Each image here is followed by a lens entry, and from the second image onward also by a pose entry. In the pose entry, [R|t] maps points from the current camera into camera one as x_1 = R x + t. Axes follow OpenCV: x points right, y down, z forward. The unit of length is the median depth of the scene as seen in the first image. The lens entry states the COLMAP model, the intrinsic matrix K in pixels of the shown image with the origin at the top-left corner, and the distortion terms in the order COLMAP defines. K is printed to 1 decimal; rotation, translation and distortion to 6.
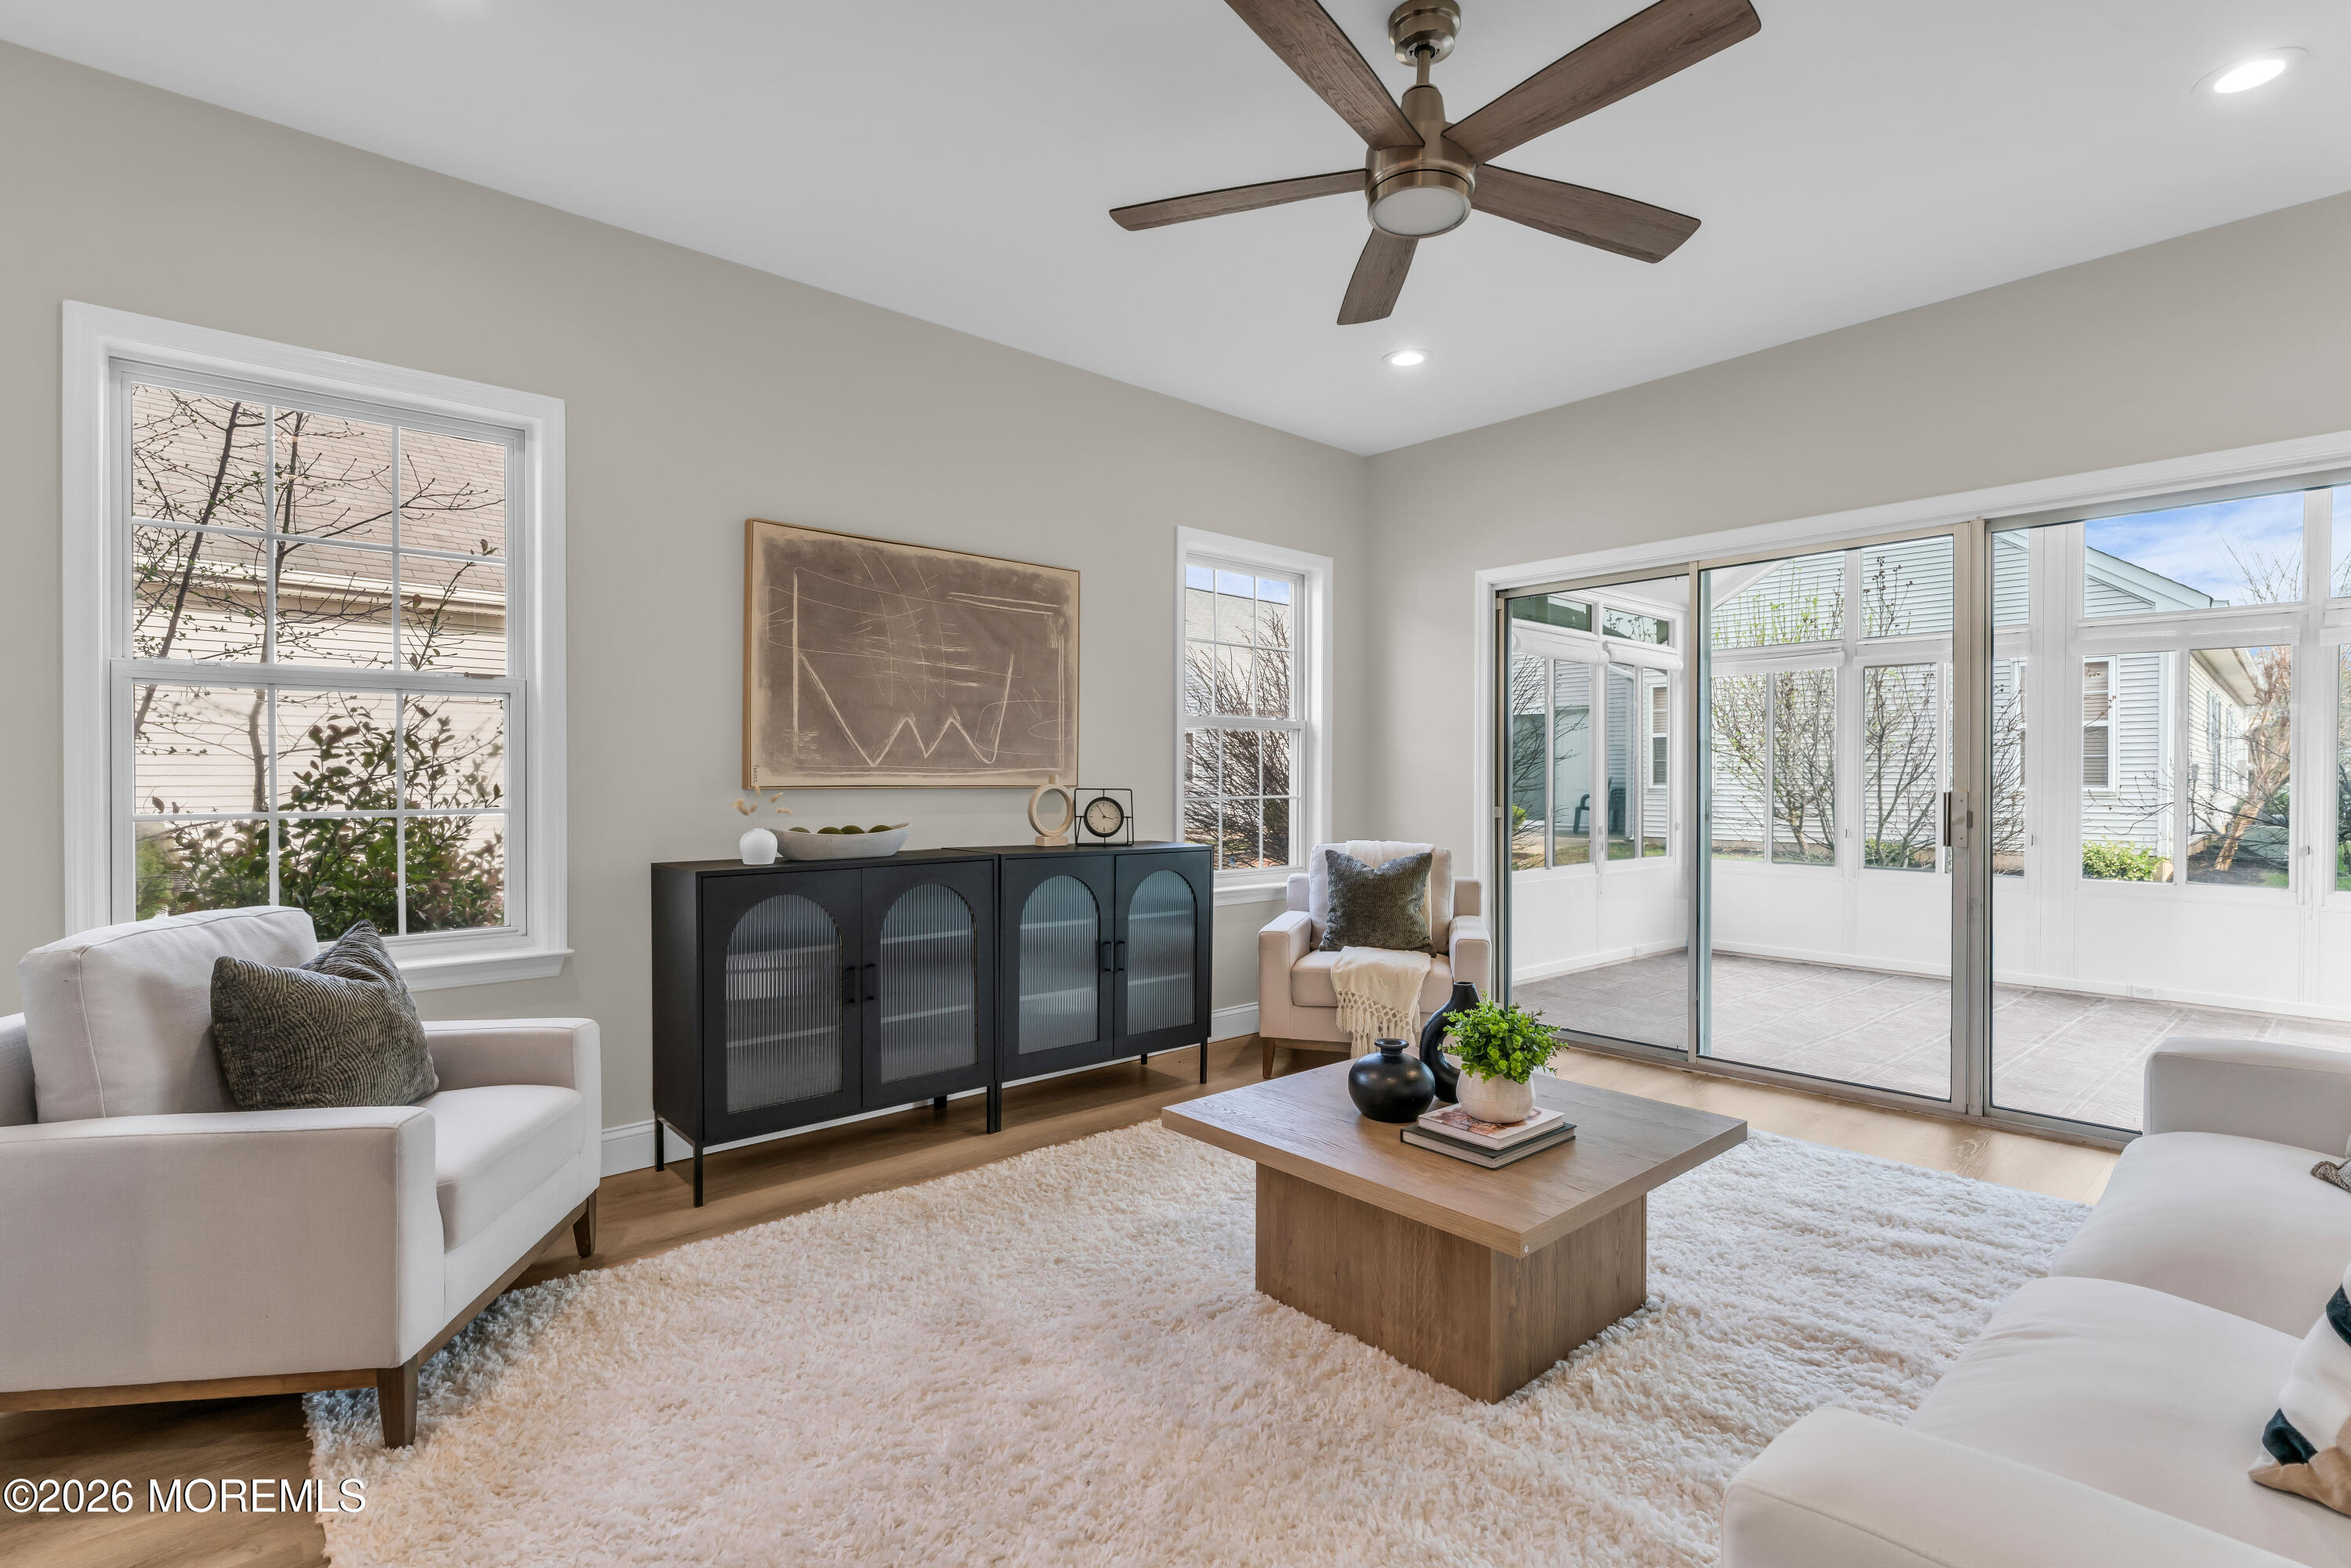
lens RADIAL K [[1084.7, 0, 1169.6], [0, 1084.7, 787.1], [0, 0, 1]] dist [-0.000440, -0.000239]
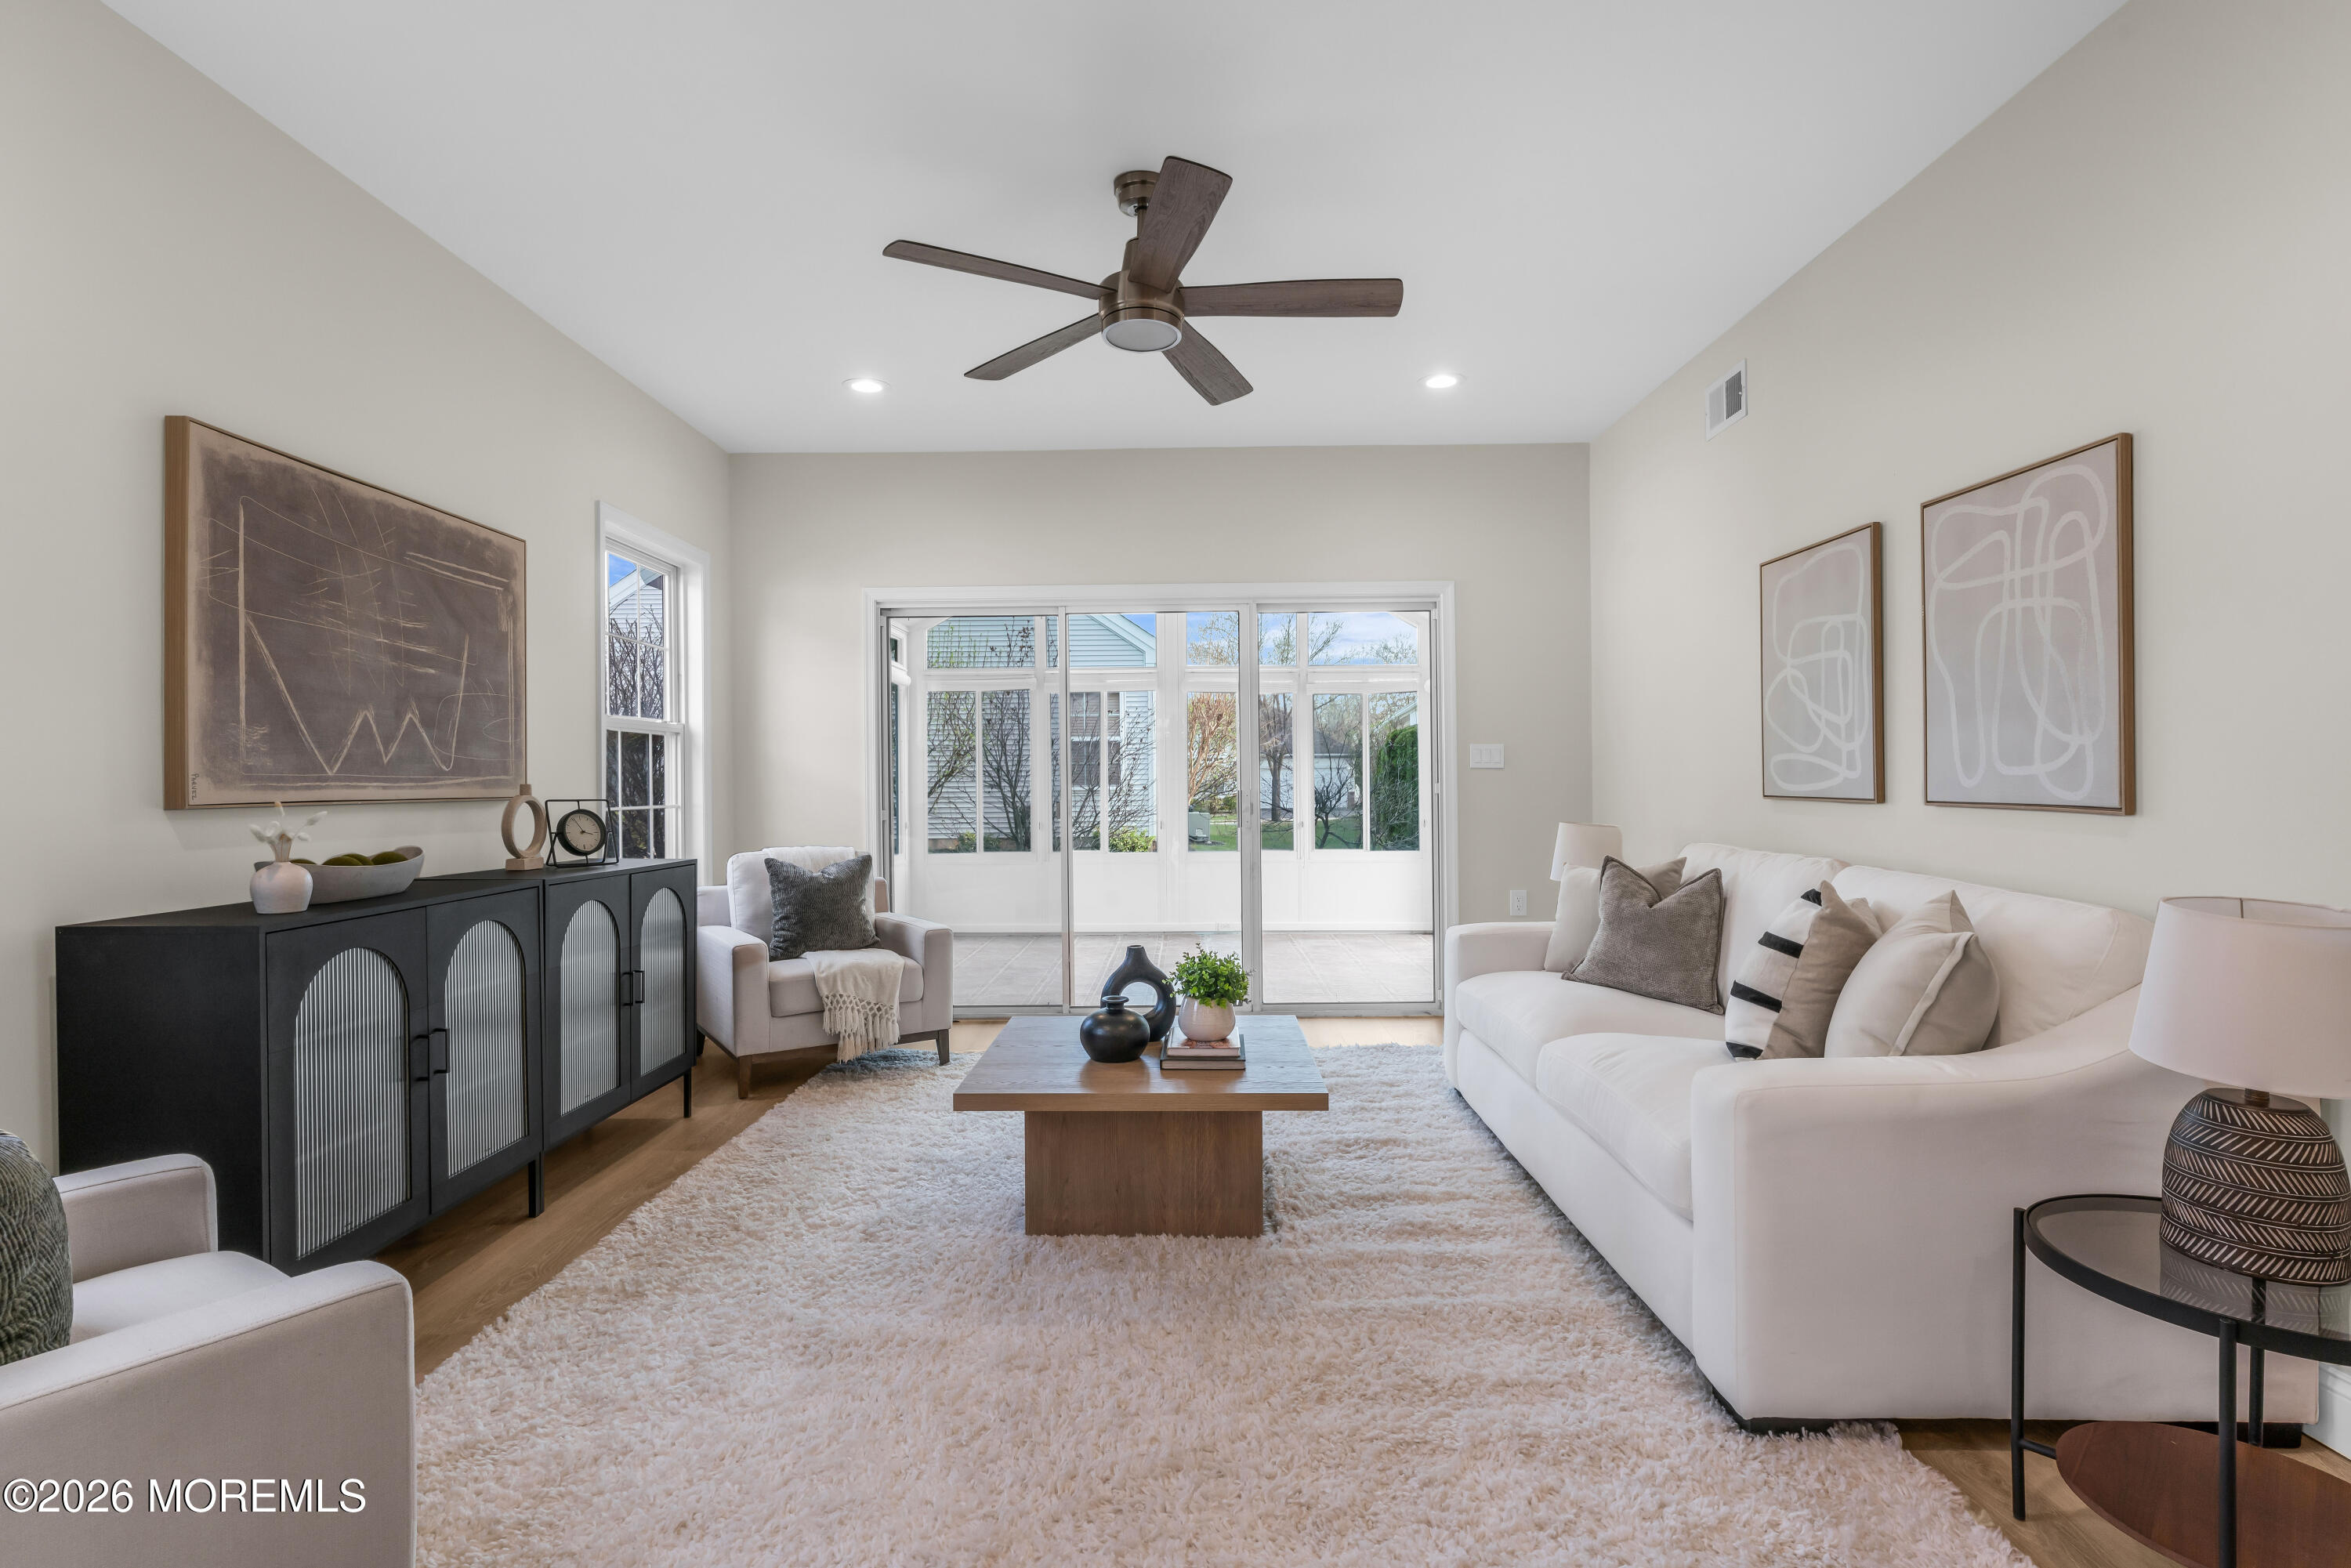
lens RADIAL K [[1115.9, 0, 1162.6], [0, 1115.9, 787.0], [0, 0, 1]] dist [0.000447, -0.000313]
pose [[0.687881, -0.011400, 0.725734, -0.433968], [0.014686, 0.999891, 0.001786, -0.003905], [-0.725674, 0.009430, 0.687974, 0.057875]]
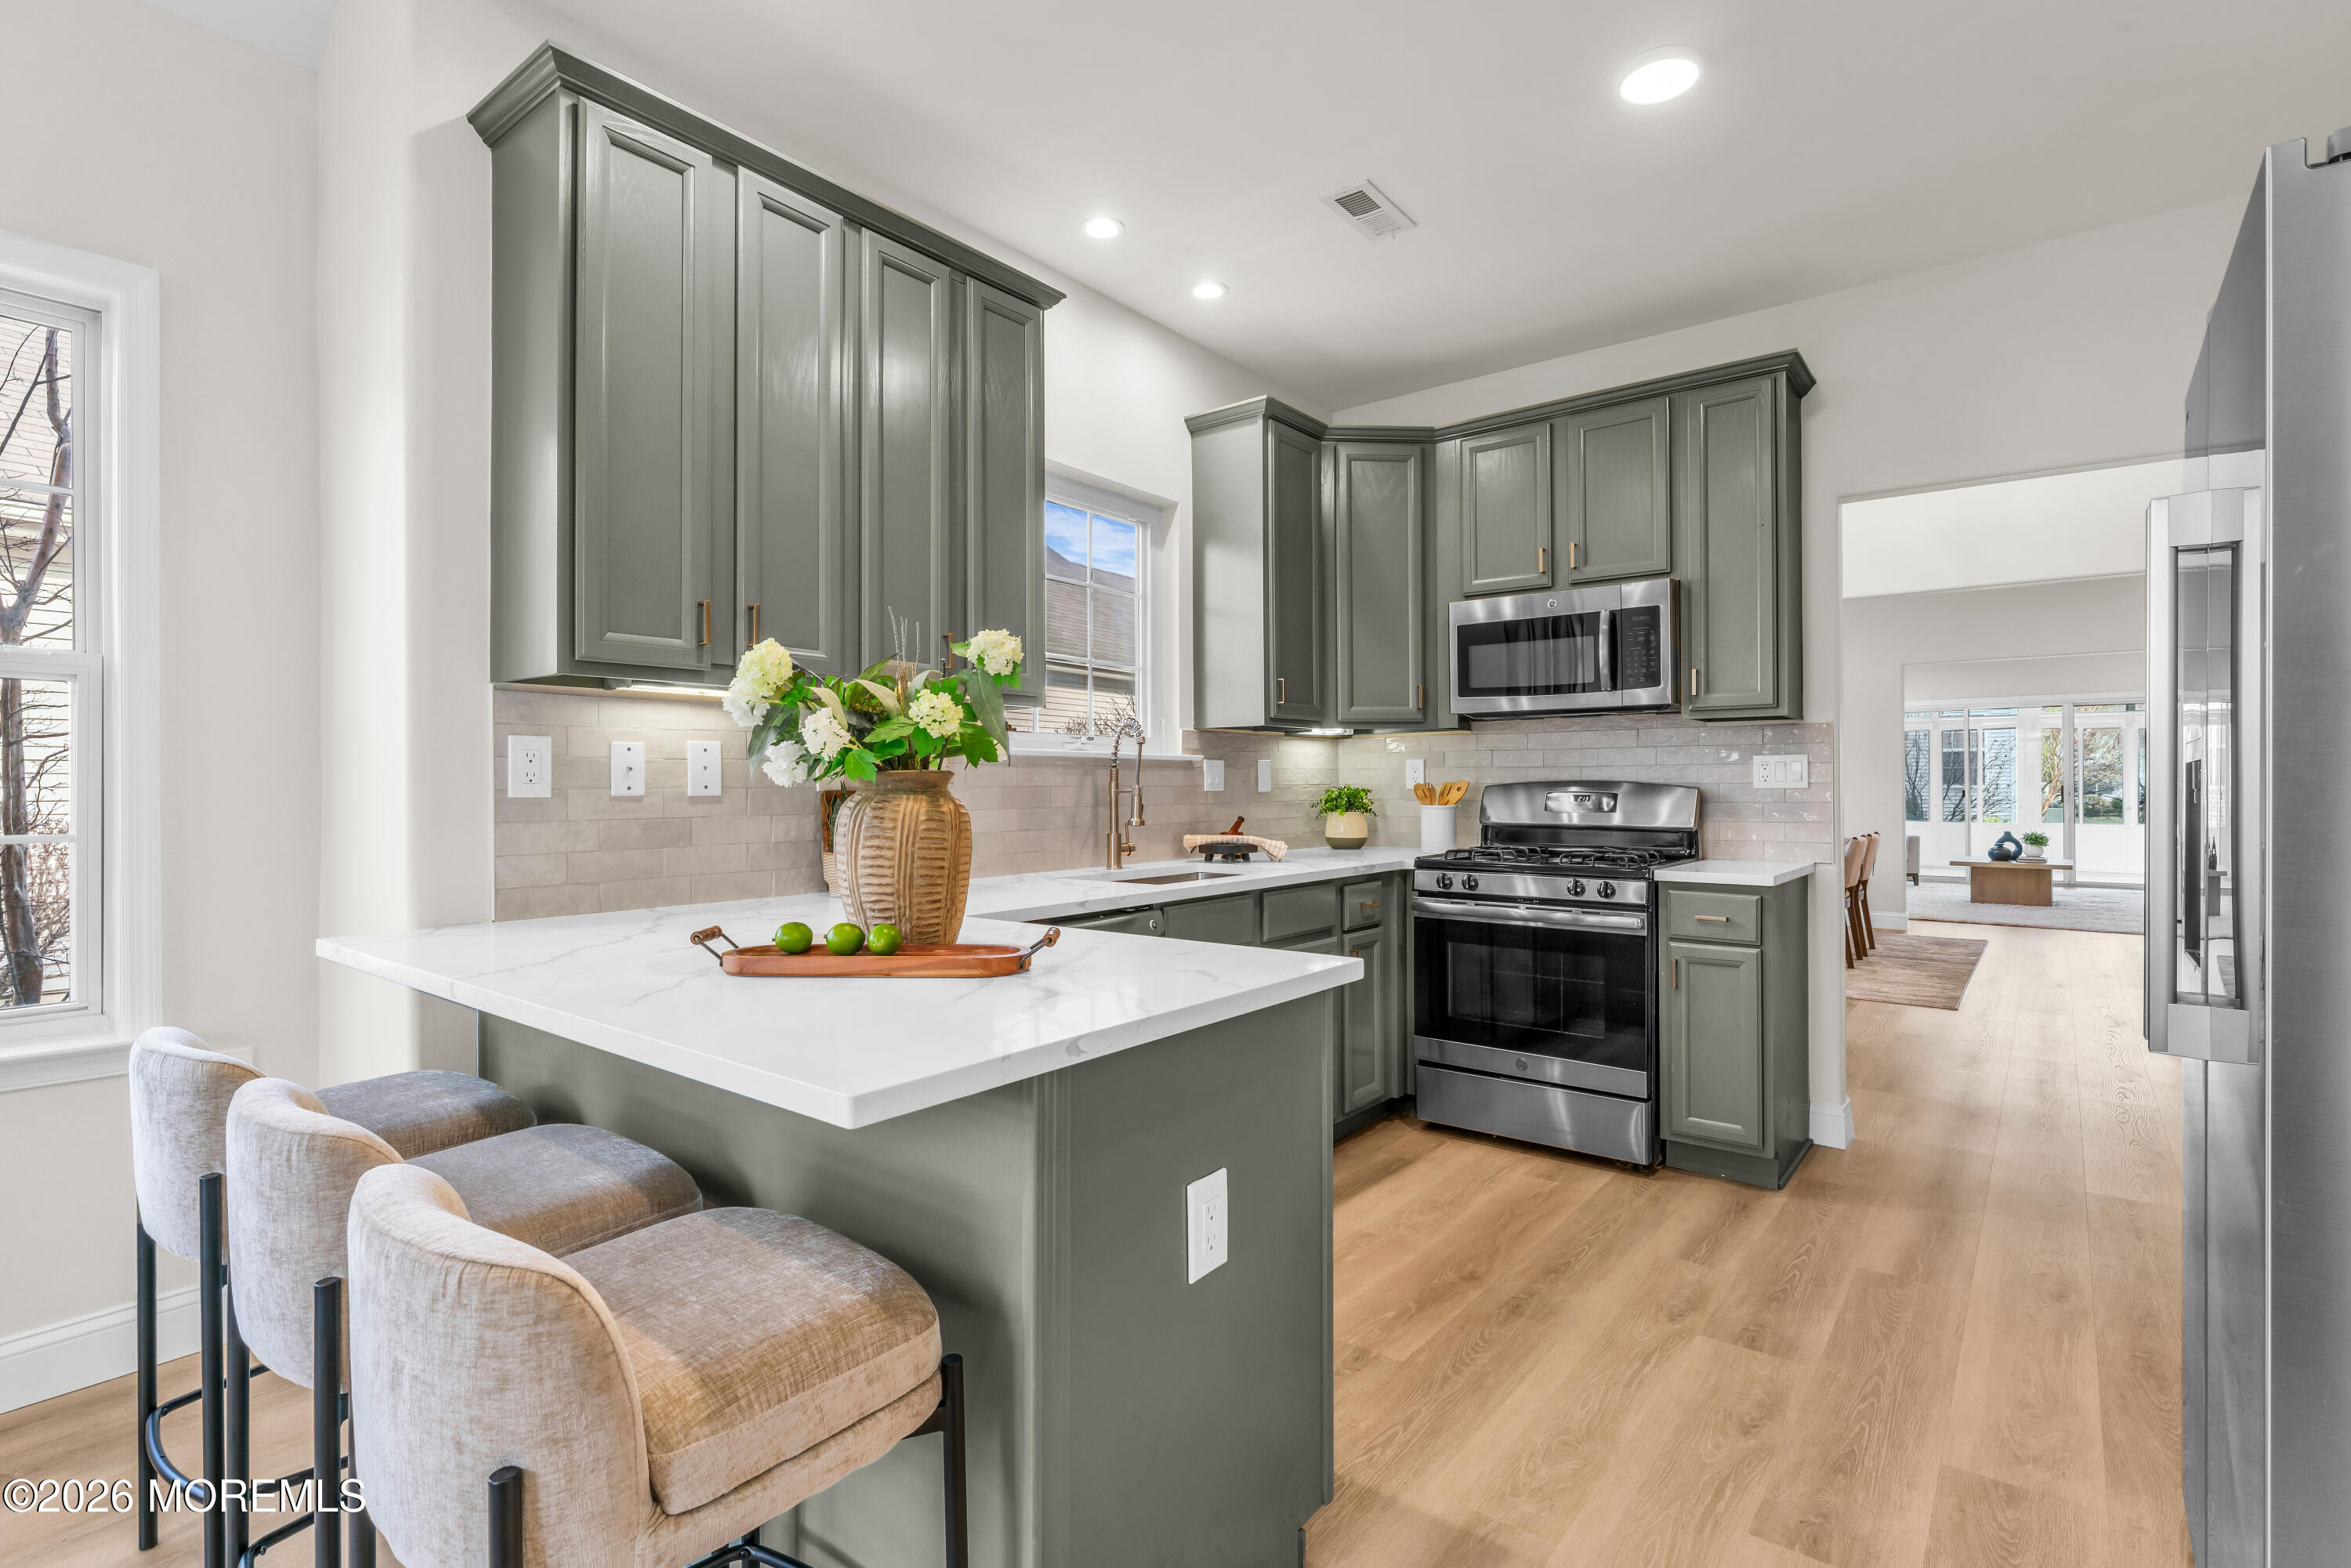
lens RADIAL K [[1115.9, 0, 1162.6], [0, 1115.9, 787.0], [0, 0, 1]] dist [0.000447, -0.000313]
pose [[0.988556, -0.006671, 0.150708, -2.437949], [0.007066, 0.999973, -0.002091, -0.006143], [-0.150690, 0.003132, 0.988576, -1.875150]]
